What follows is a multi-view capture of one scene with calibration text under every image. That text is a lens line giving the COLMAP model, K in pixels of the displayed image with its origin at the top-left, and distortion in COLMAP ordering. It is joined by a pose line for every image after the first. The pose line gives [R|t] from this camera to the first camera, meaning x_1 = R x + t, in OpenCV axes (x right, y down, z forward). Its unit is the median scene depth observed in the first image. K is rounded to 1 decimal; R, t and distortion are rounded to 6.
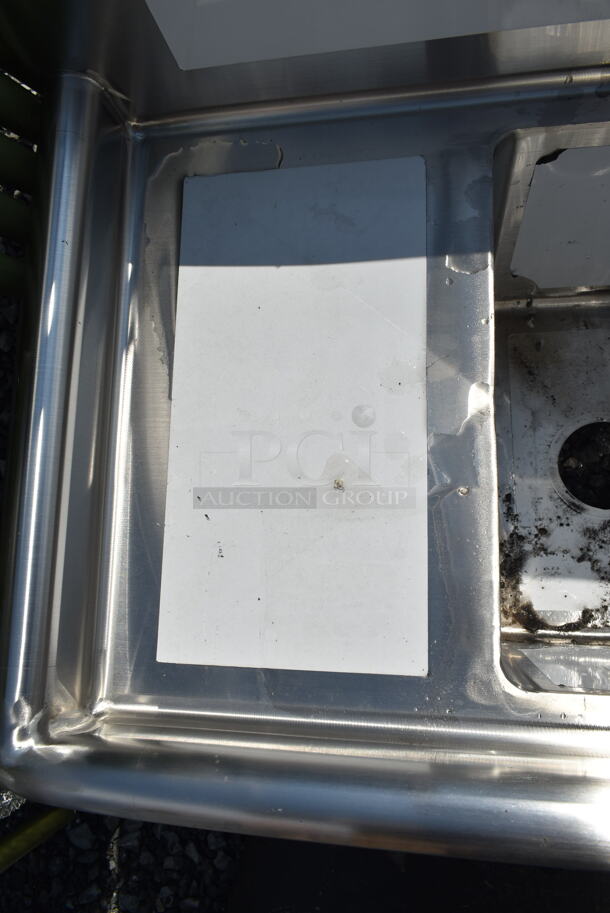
lens RADIAL K [[720.1, 0, 335.9], [0, 720.1, 485.9], [0, 0, 1]] dist [-0.024366, 0.020233]
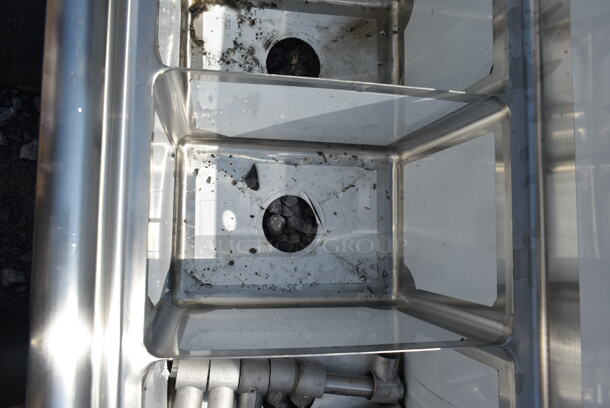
lens RADIAL K [[481.1, 0, 305.6], [0, 481.1, 207.0], [0, 0, 1]] dist [-0.024366, 0.020233]
pose [[-0.015469, 0.995681, 0.091545, 0.597735], [-0.999335, -0.012372, -0.034308, -0.022876], [-0.033028, -0.092015, 0.995210, -0.105398]]
